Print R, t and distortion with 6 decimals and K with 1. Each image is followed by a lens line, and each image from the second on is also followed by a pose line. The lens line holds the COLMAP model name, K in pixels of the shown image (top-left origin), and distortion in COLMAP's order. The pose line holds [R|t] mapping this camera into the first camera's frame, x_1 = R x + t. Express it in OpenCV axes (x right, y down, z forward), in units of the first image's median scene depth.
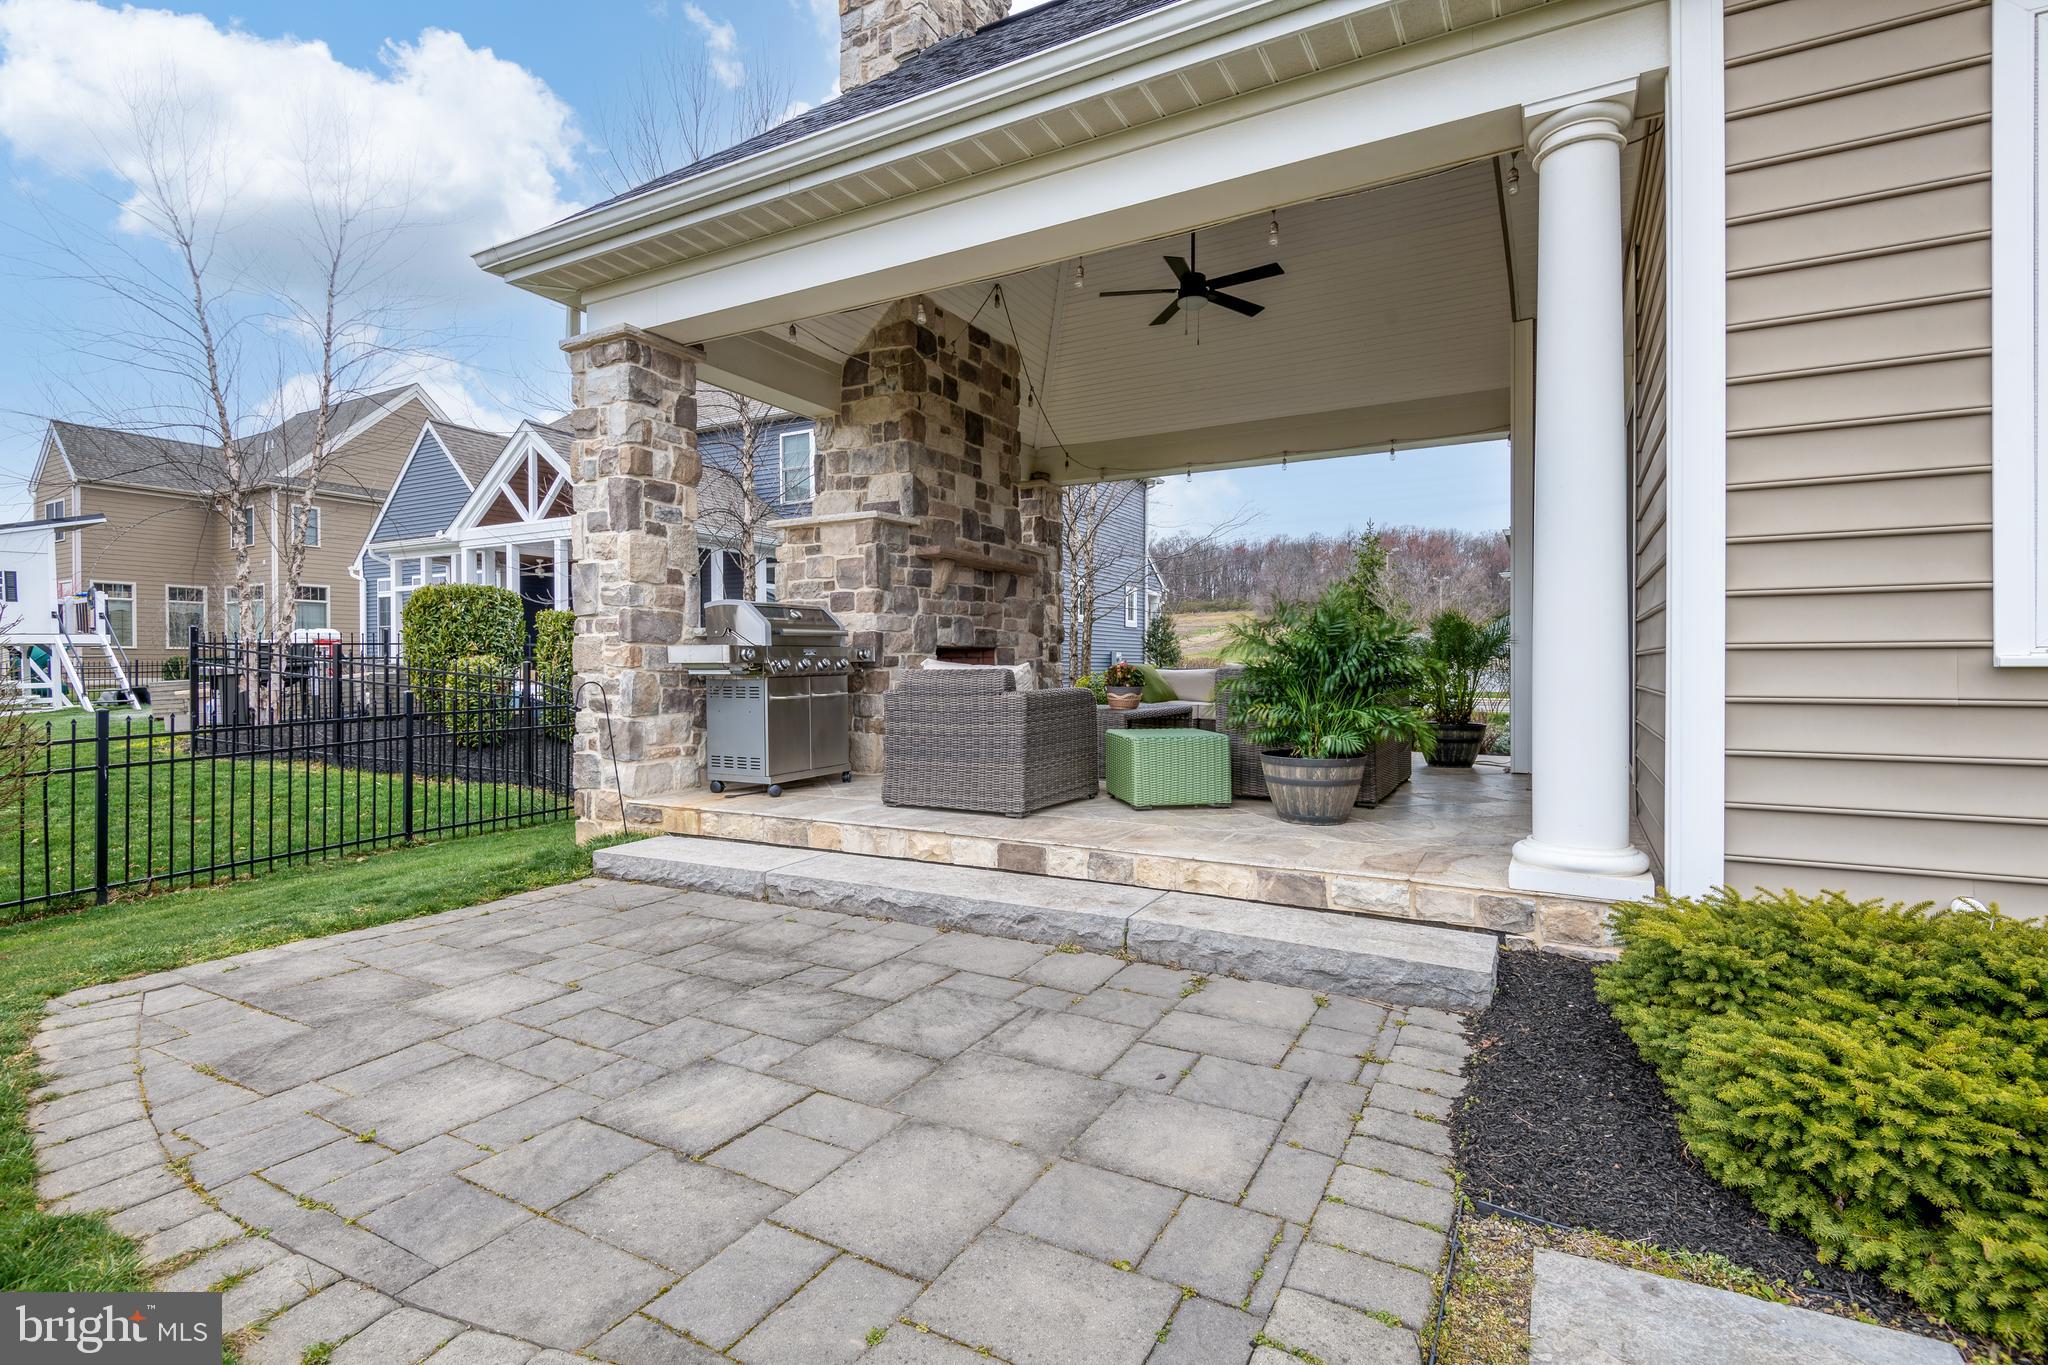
lens RADIAL K [[960.6, 0, 1024.0], [0, 960.6, 682.5], [0, 0, 1]] dist [-0.000343, 0.000080]
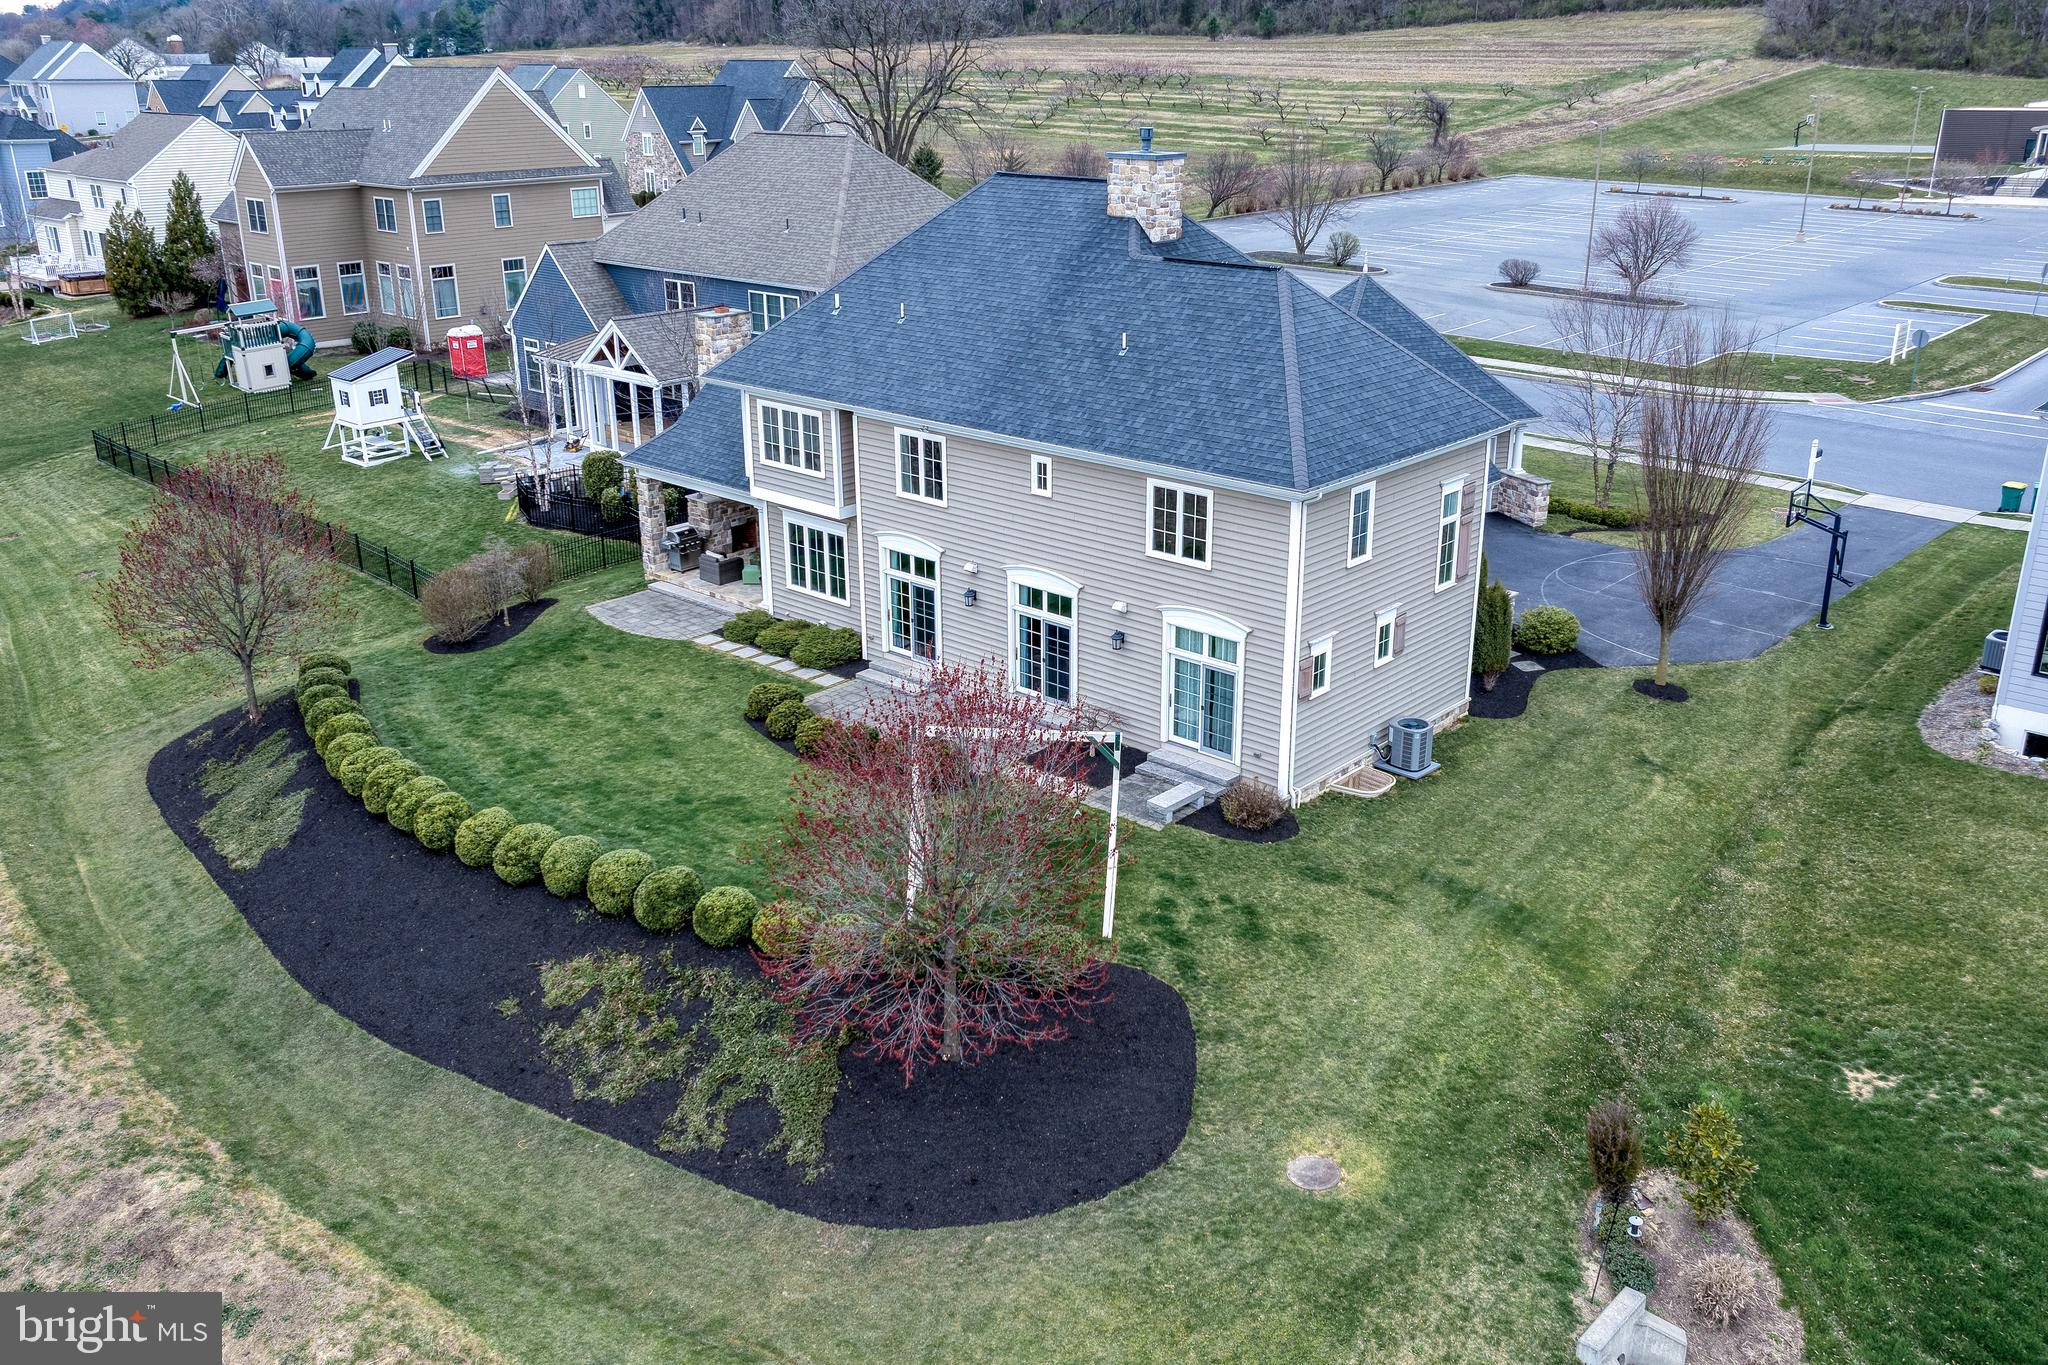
lens RADIAL K [[1704.8, 0, 1034.6], [0, 1704.8, 645.2], [0, 0, 1]] dist [0.005105, 0.006245]
pose [[0.973522, 0.072788, -0.216694, 2.560299], [0.000234, 0.947633, 0.319361, -1.740768], [0.228592, -0.310955, 0.922525, -5.055626]]
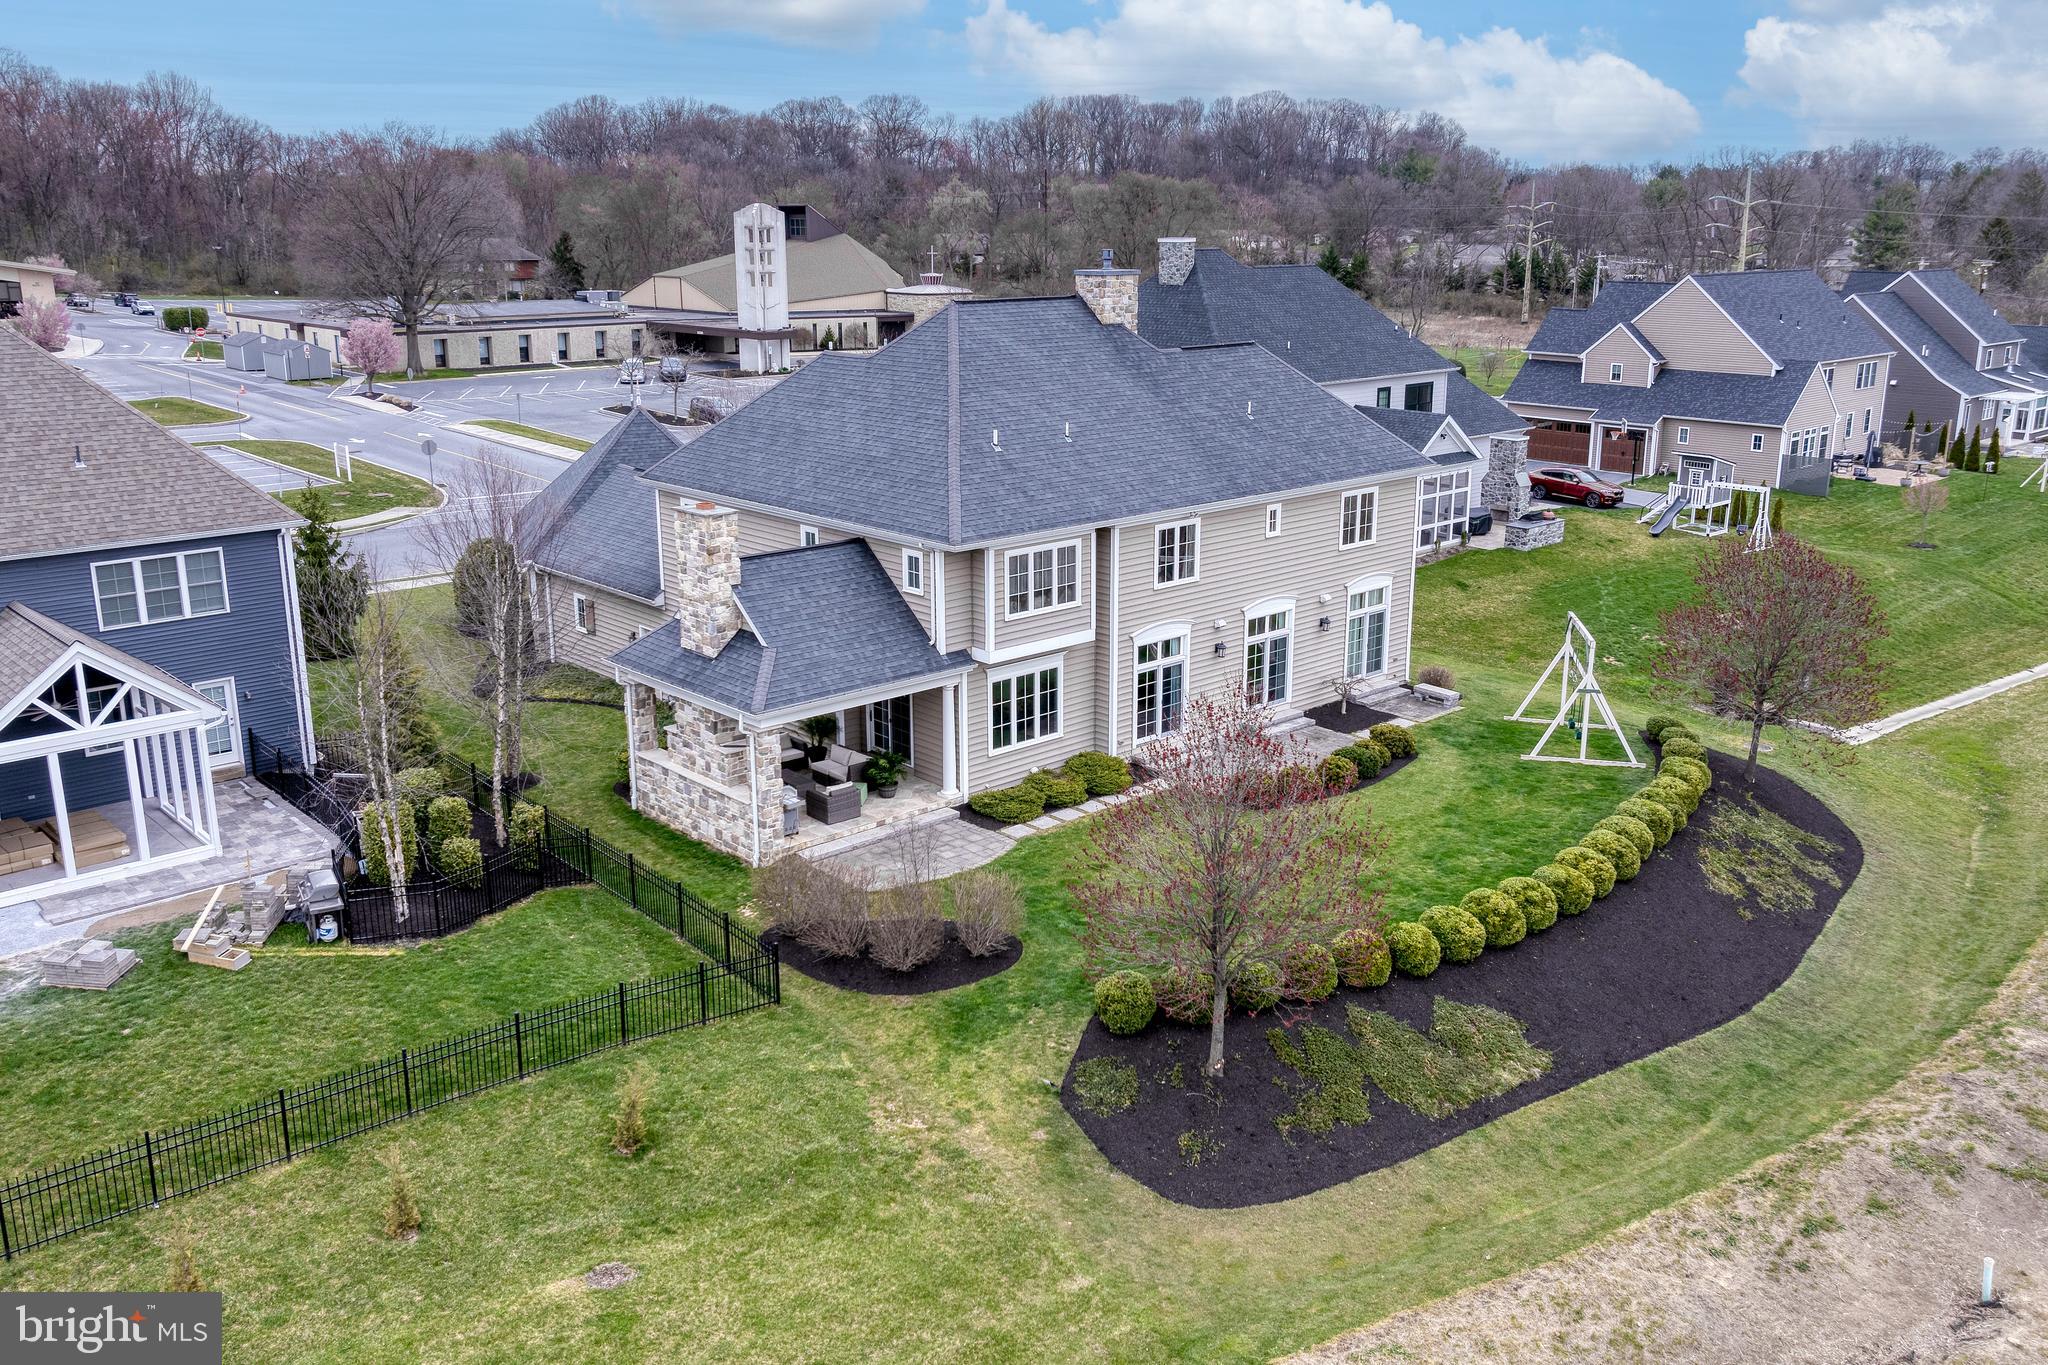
lens RADIAL K [[1704.8, 0, 1034.6], [0, 1704.8, 645.2], [0, 0, 1]] dist [0.005105, 0.006245]
pose [[0.316114, -0.233534, 0.919529, -4.542873], [0.012254, 0.970154, 0.242178, -1.684739], [-0.948642, -0.065288, 0.309541, -1.439562]]
